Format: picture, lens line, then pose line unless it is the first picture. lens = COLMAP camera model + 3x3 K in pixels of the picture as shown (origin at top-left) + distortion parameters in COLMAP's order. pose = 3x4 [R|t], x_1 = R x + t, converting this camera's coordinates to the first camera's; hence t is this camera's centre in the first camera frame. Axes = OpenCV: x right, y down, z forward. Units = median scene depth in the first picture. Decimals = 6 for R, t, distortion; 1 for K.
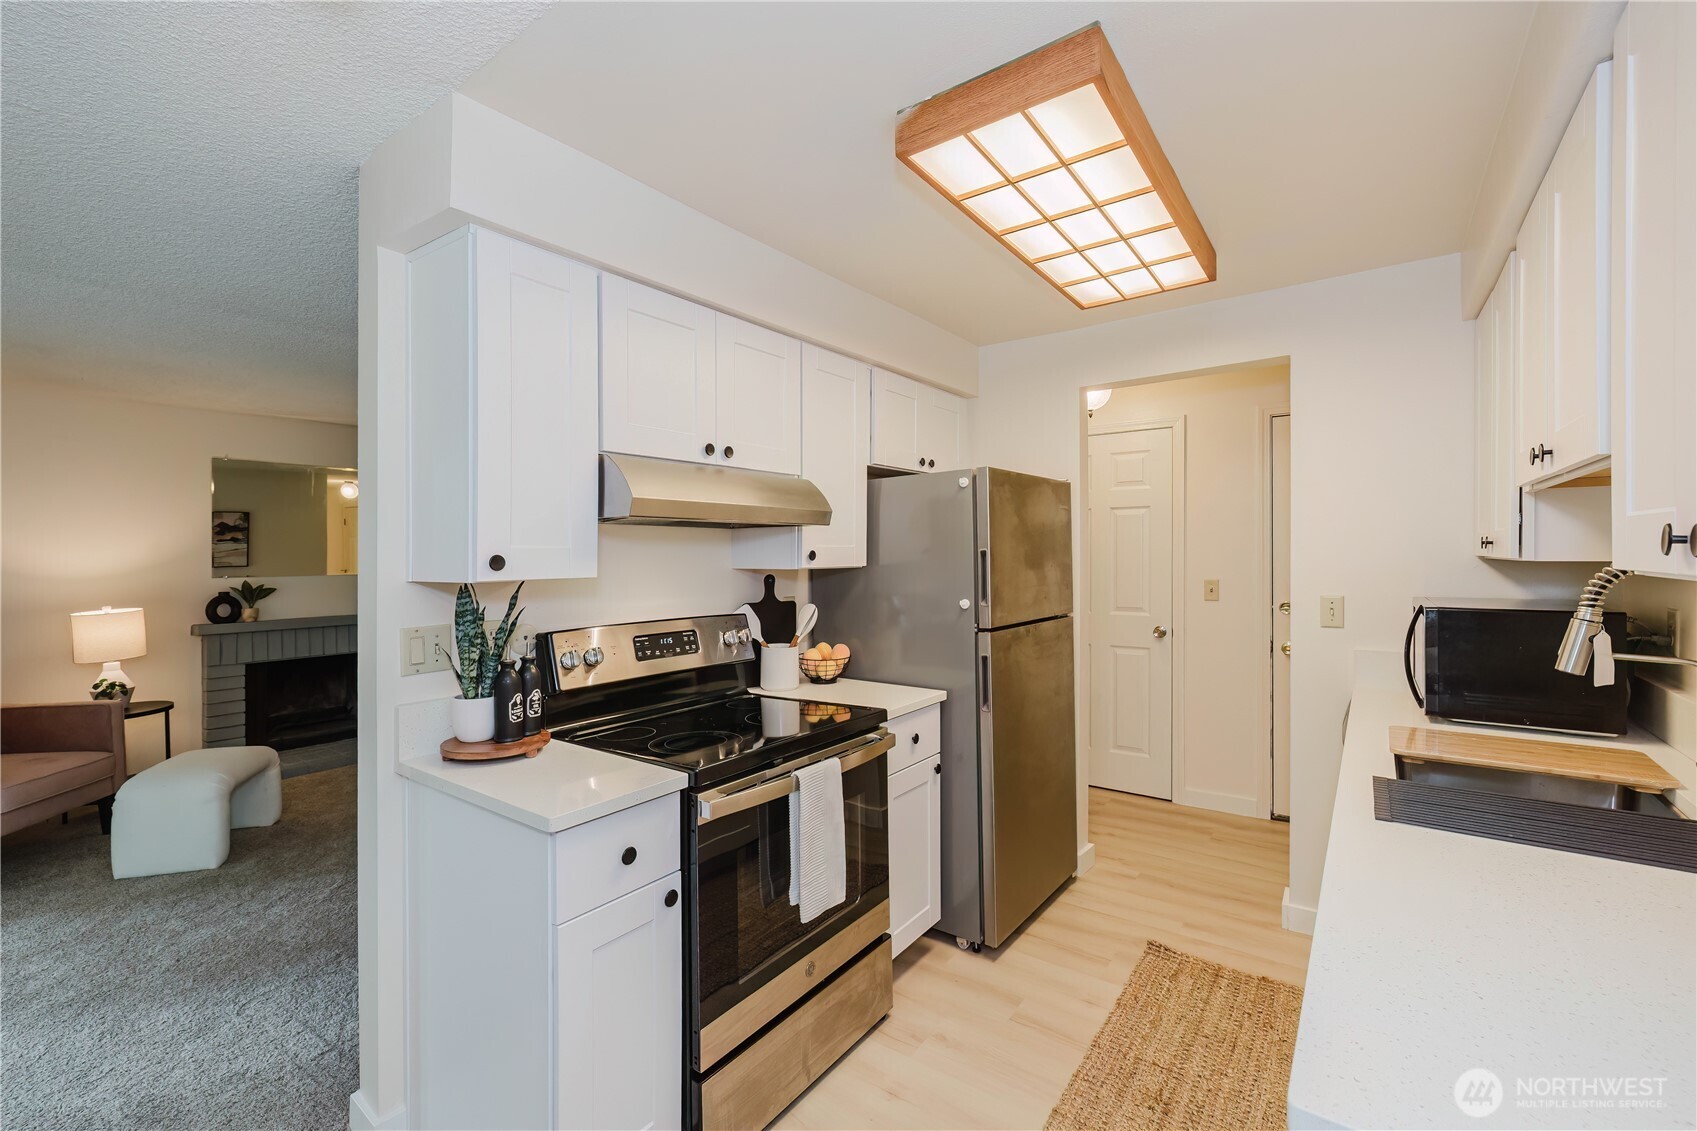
lens RADIAL K [[725.1, 0, 839.8], [0, 725.1, 551.3], [0, 0, 1]] dist [-0.006353, 0.000104]
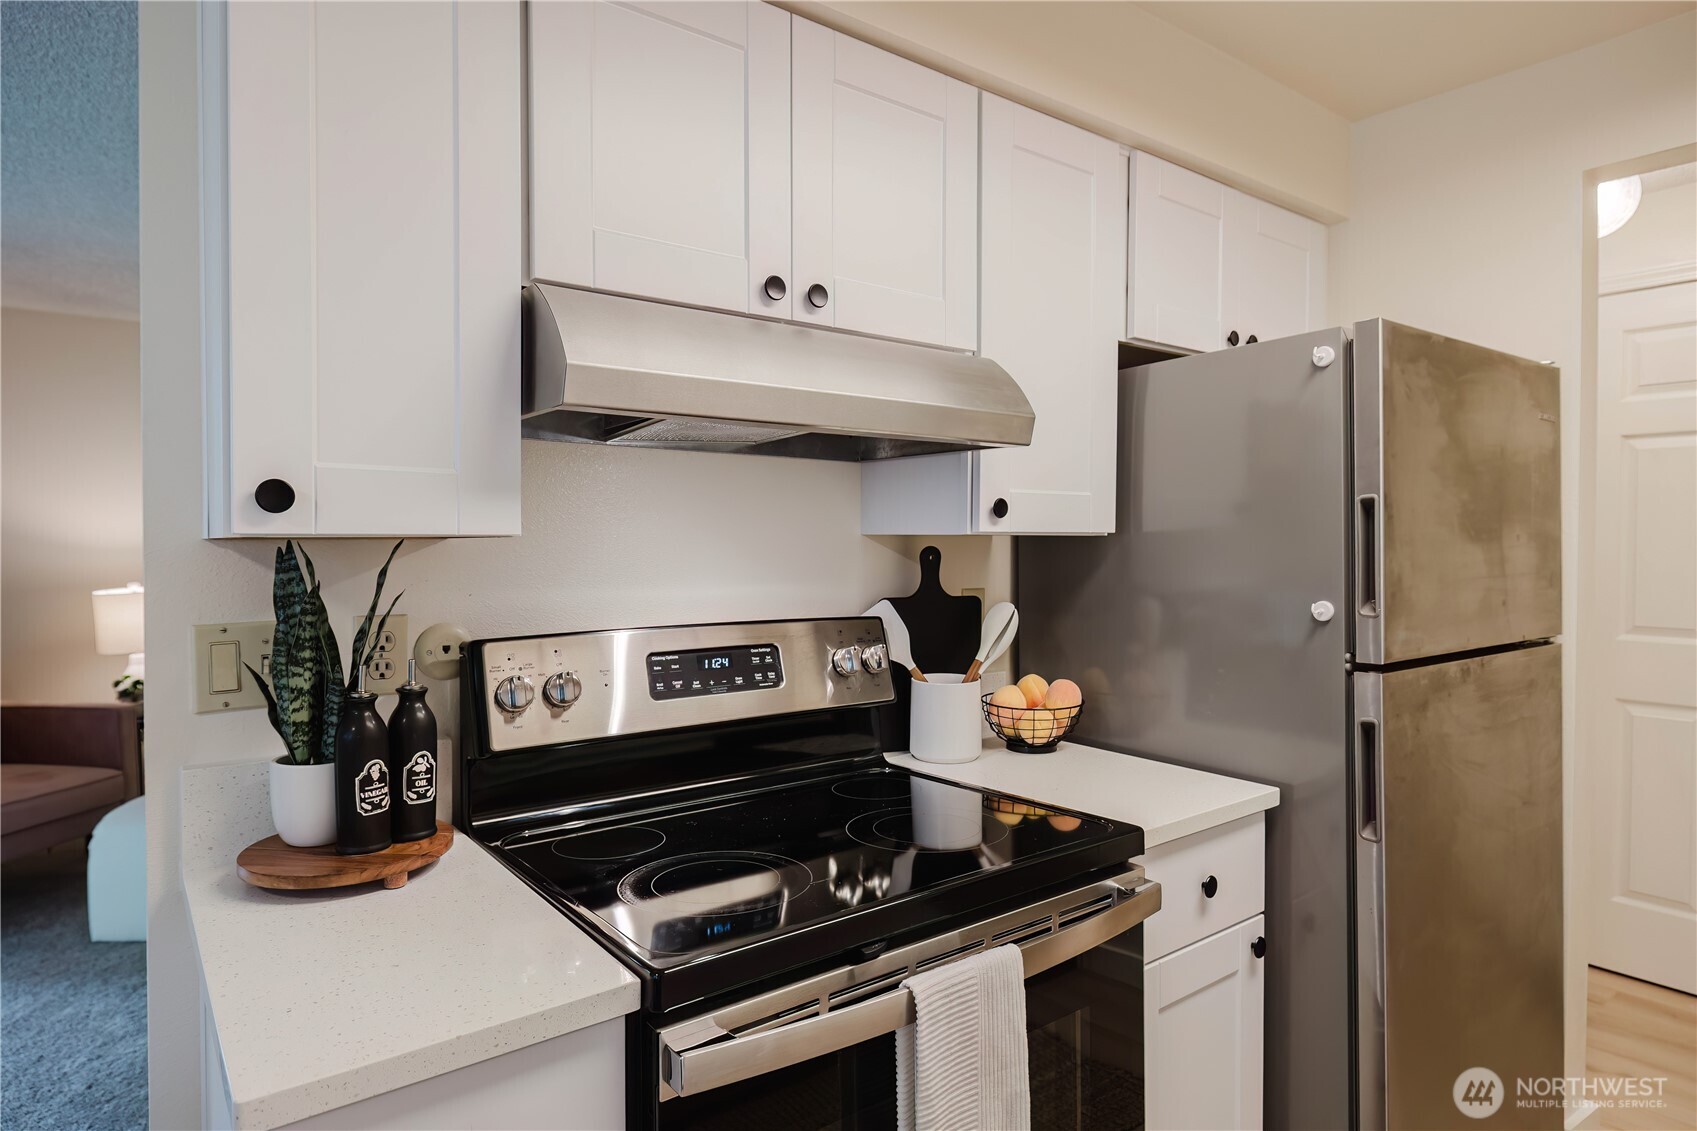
lens RADIAL K [[972.1, 0, 845.8], [0, 972.1, 540.1], [0, 0, 1]] dist [0.002367, 0.000943]
pose [[0.963511, 0.009795, -0.267488, 0.040501], [-0.007697, 0.999931, 0.008889, 0.022947], [0.267557, -0.006506, 0.963520, 0.299710]]
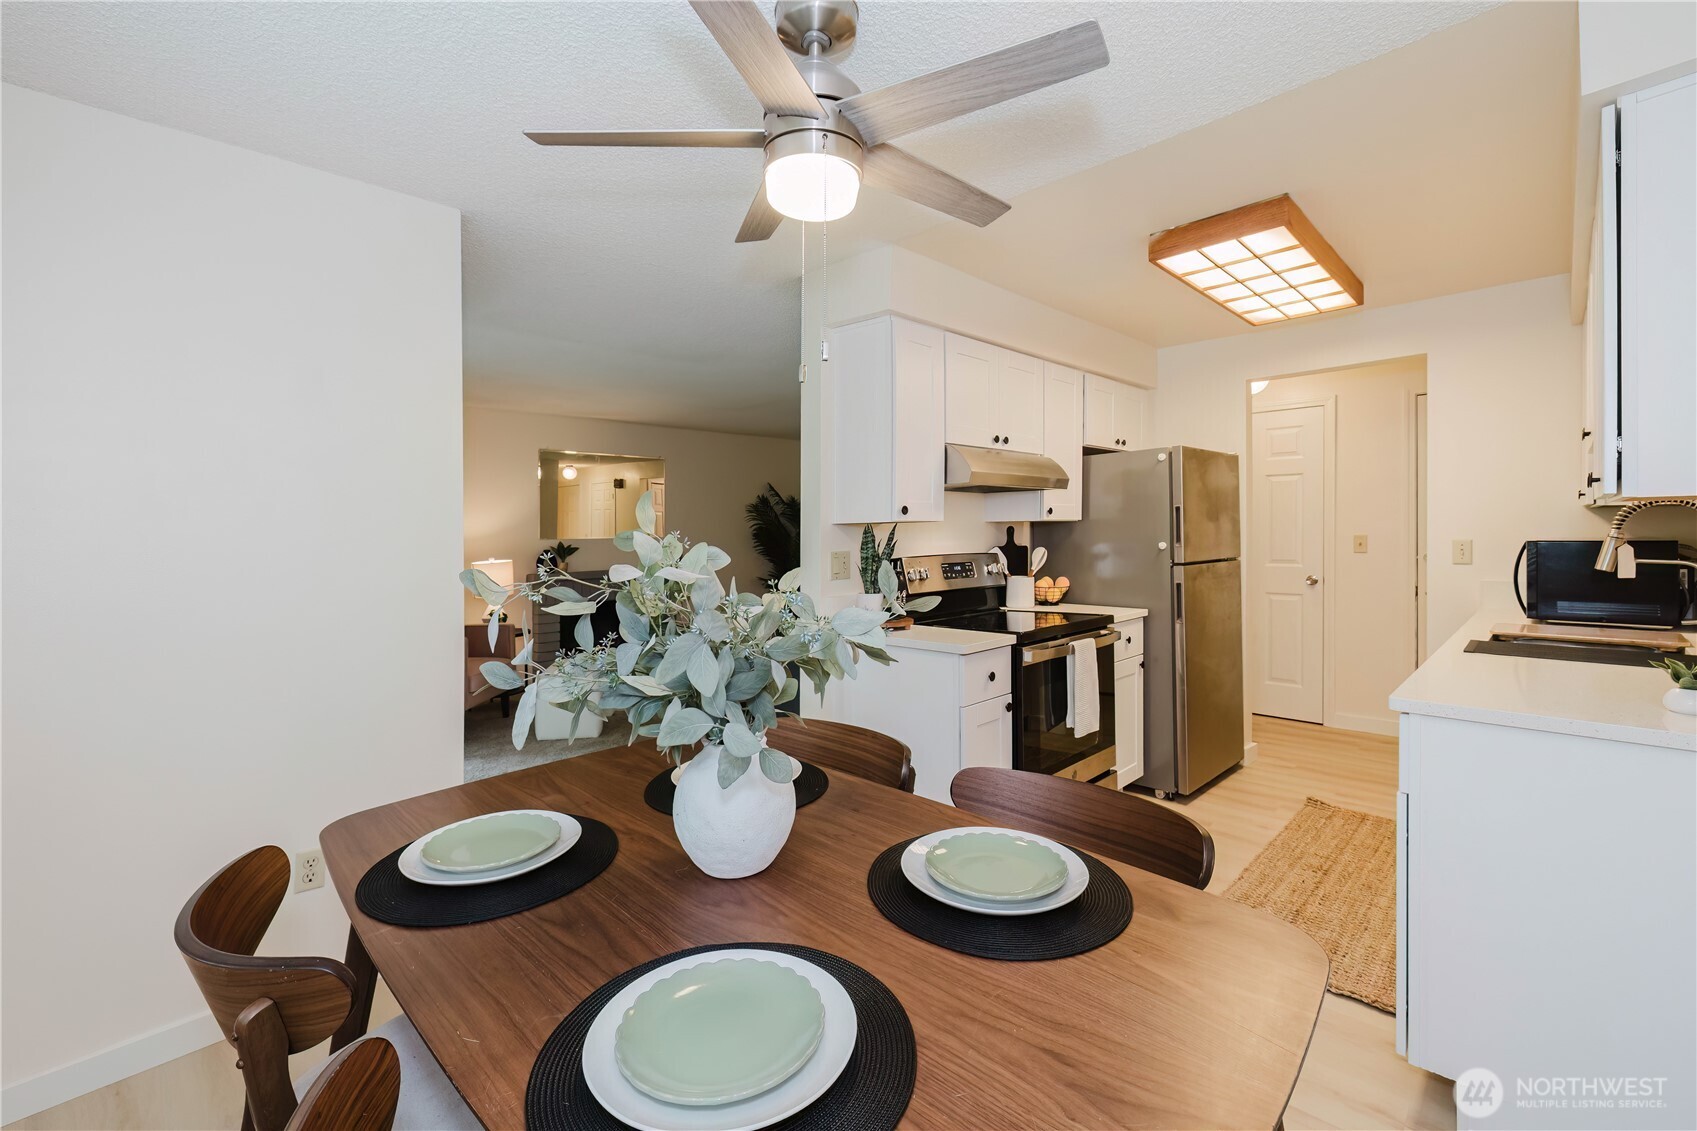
lens RADIAL K [[725.1, 0, 834.1], [0, 725.1, 533.8], [0, 0, 1]] dist [-0.006353, 0.000104]
pose [[0.987735, -0.003911, -0.156092, -0.231267], [0.005553, 0.999934, 0.010089, 0.033151], [0.156042, -0.010832, 0.987691, -0.459192]]
